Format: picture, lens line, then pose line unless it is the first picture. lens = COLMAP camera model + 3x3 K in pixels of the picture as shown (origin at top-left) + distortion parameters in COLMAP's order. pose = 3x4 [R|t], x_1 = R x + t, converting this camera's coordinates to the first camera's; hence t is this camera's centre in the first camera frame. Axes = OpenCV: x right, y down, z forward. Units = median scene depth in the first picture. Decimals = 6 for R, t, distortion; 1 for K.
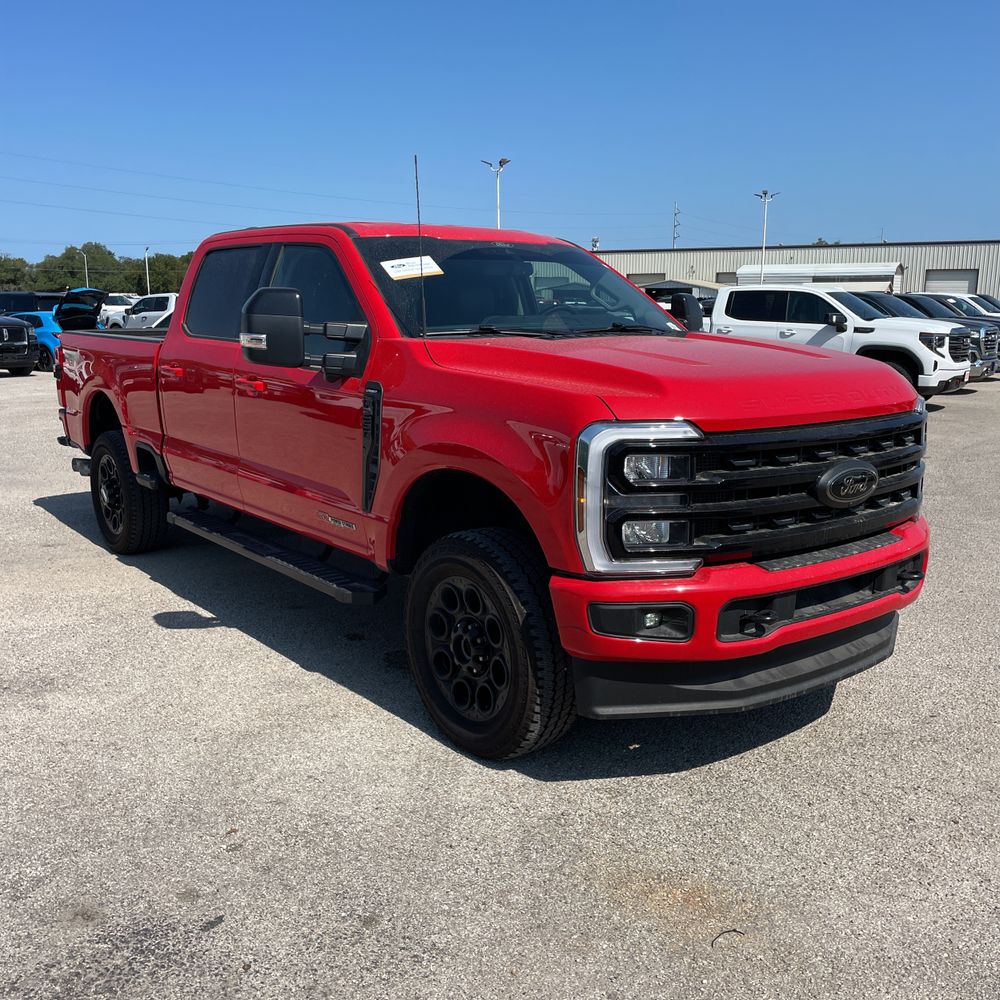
lens RADIAL K [[1008.2, 0, 503.8], [0, 1008.2, 515.5], [0, 0, 1]] dist [0.042235, 0.000000]
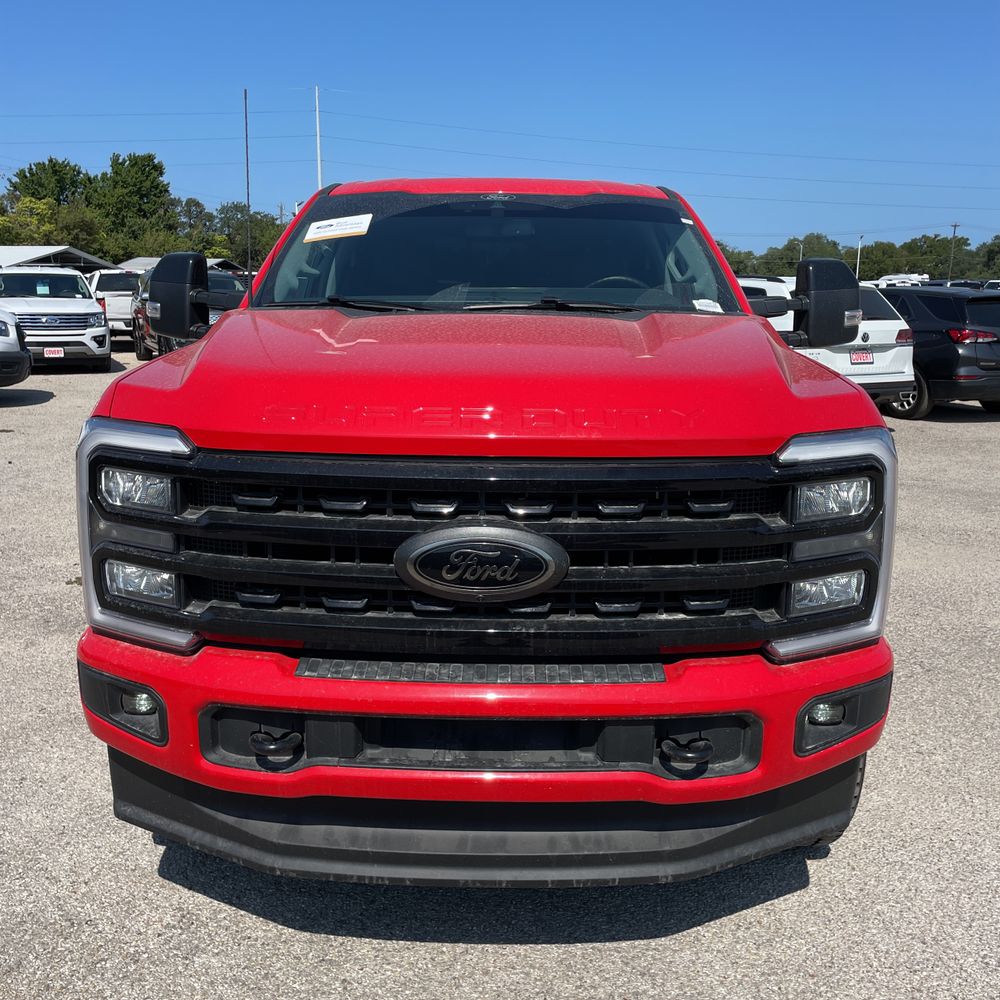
lens RADIAL K [[1008.2, 0, 497.1], [0, 1008.2, 502.4], [0, 0, 1]] dist [0.042235, 0.000000]
pose [[0.777896, 0.131708, -0.614436, 0.631097], [-0.133111, 0.990136, 0.043718, -0.083394], [0.614133, 0.047780, 0.787755, 0.484403]]
